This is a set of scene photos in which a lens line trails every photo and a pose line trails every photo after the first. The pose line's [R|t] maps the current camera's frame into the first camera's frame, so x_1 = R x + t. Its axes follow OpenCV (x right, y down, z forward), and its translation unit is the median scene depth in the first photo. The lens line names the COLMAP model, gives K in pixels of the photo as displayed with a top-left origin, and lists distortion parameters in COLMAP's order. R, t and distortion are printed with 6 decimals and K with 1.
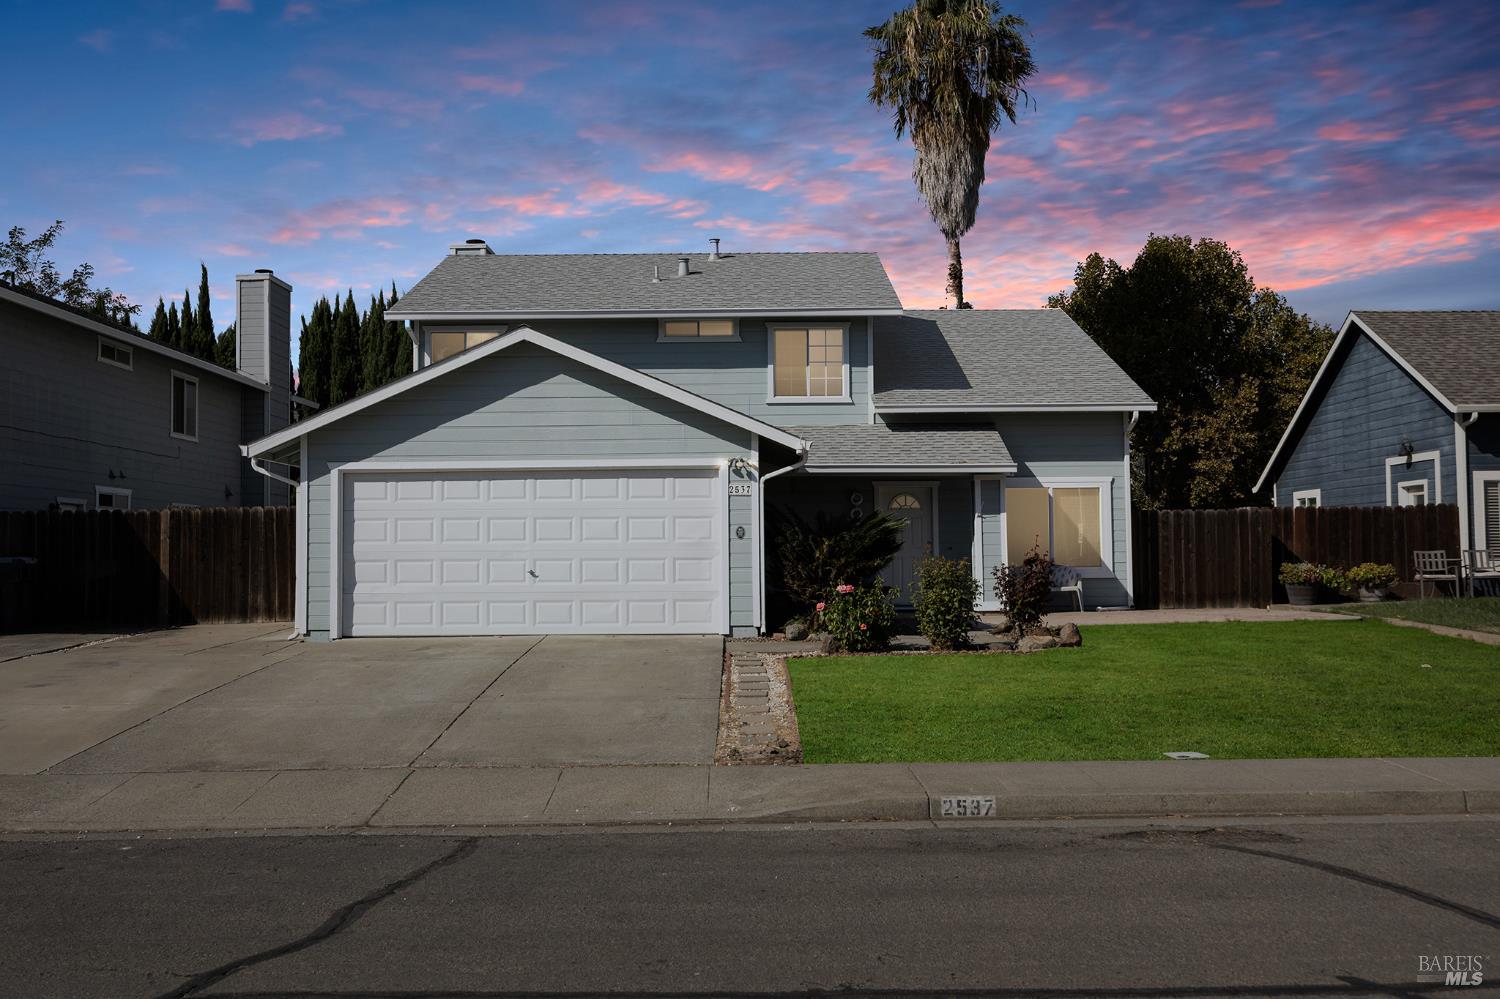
lens RADIAL K [[1445.0, 0, 729.1], [0, 1445.0, 449.6], [0, 0, 1]] dist [0.004835, 0.000000]
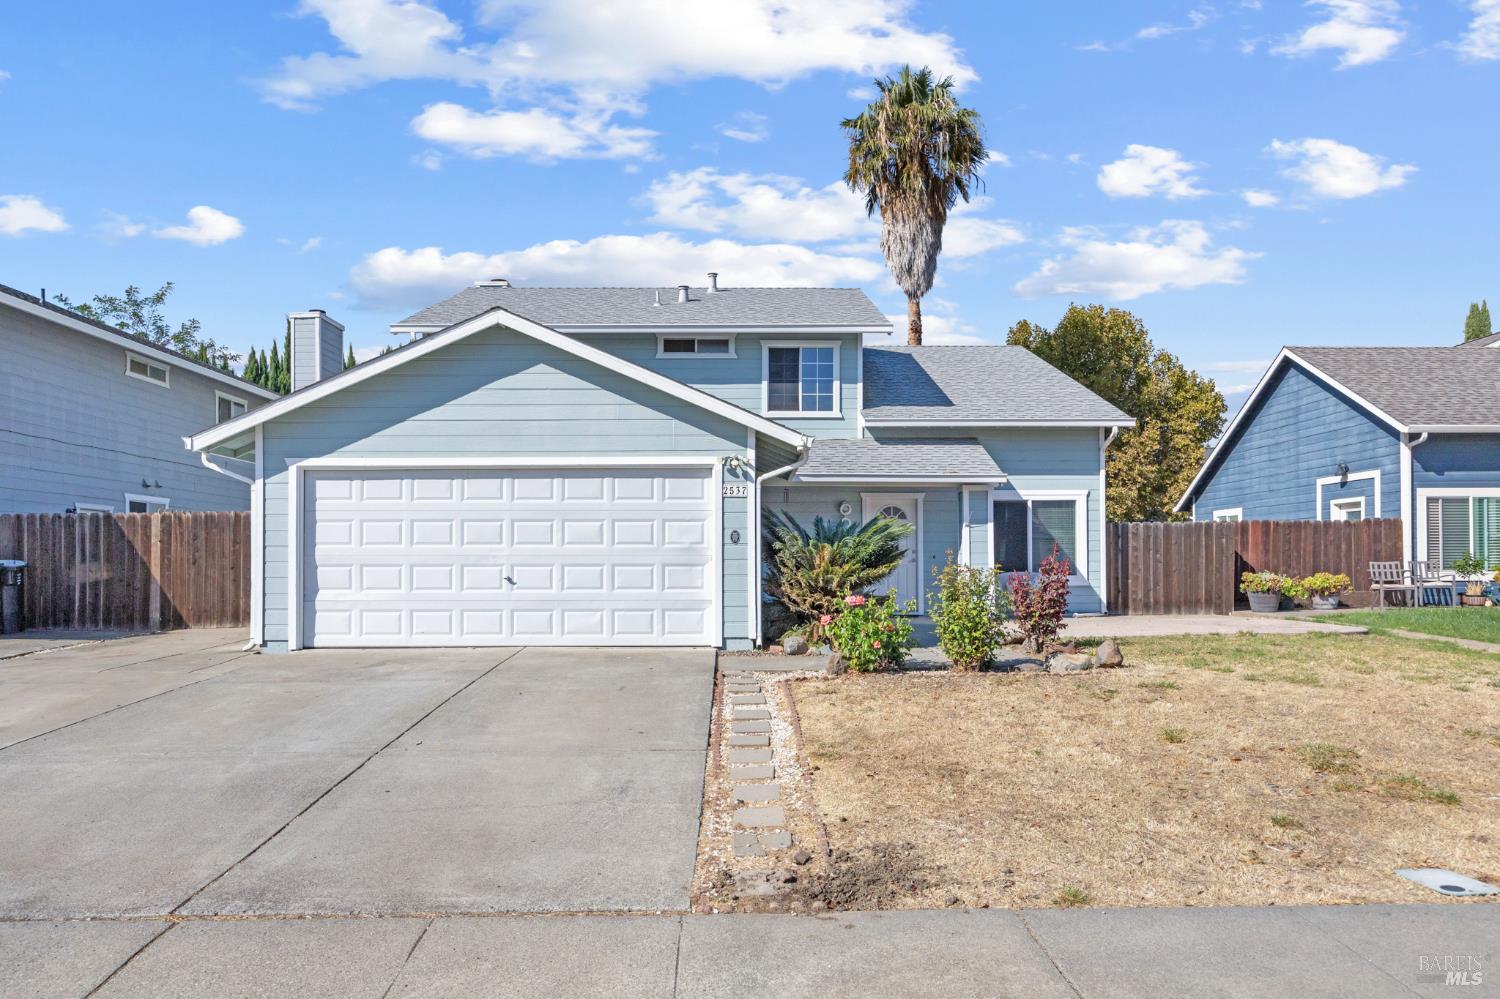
lens RADIAL K [[1002.6, 0, 740.5], [0, 1002.6, 537.7], [0, 0, 1]] dist [0.001598, -0.004814]
pose [[0.999887, 0.005850, 0.013866, 0.001720], [-0.006493, 0.998883, 0.046799, 0.020704], [-0.013577, -0.046884, 0.998808, 0.269440]]
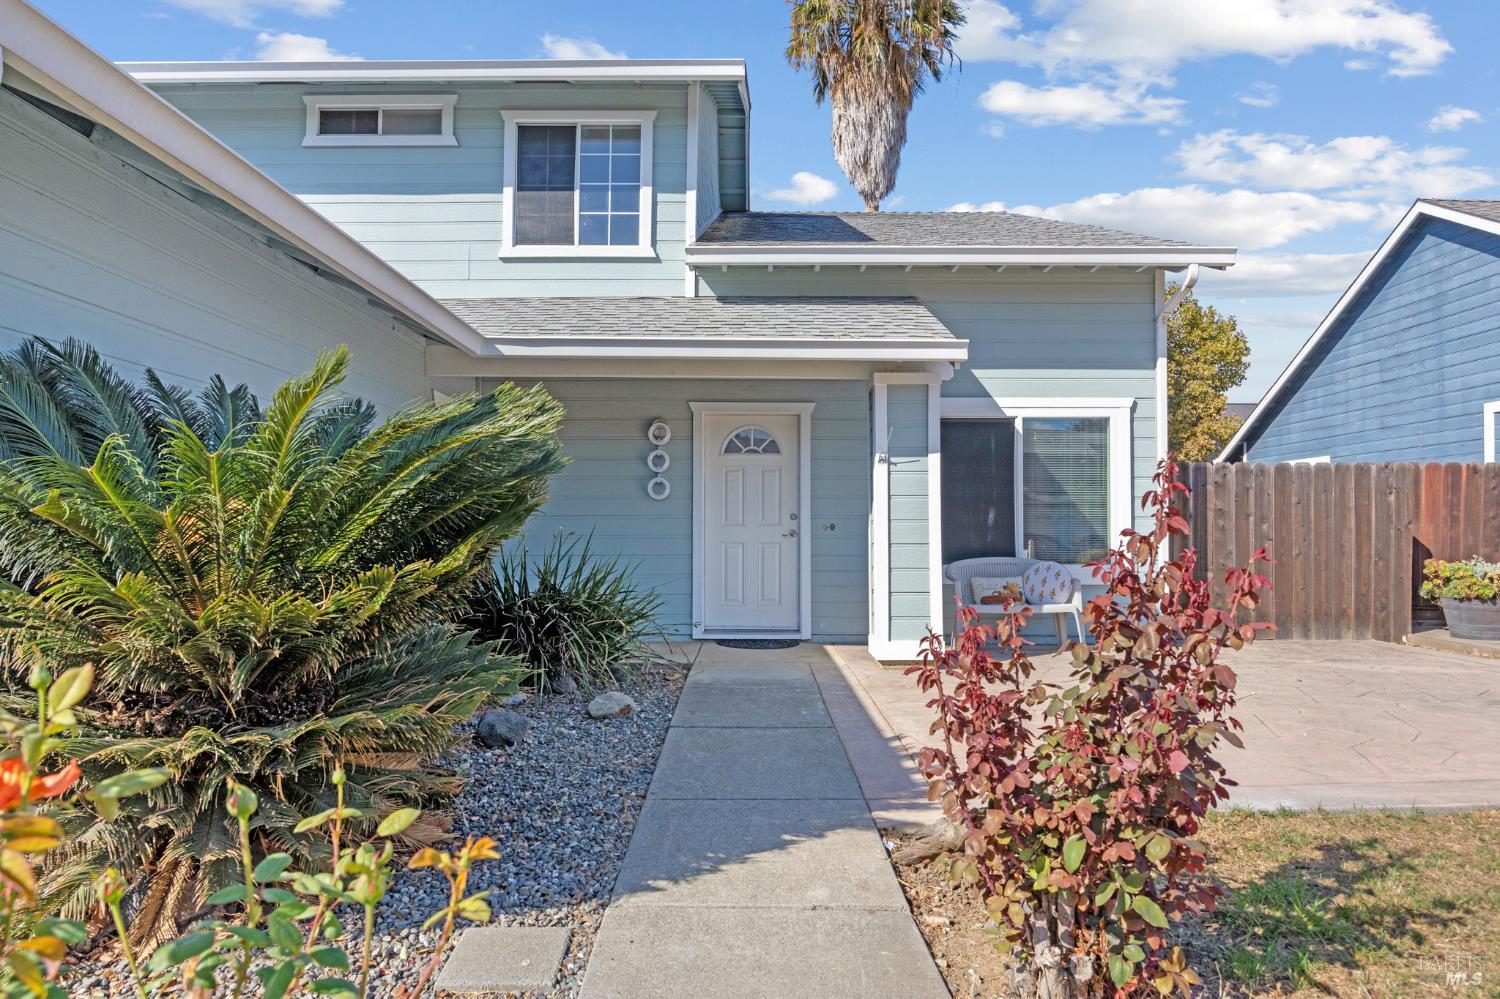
lens RADIAL K [[880.8, 0, 737.7], [0, 880.8, 501.1], [0, 0, 1]] dist [-0.006770, 0.001194]
pose [[0.999884, 0.011228, -0.010252, 0.119597], [-0.010787, 0.999053, 0.042140, 0.044563], [0.010716, -0.042025, 0.999059, 0.661599]]
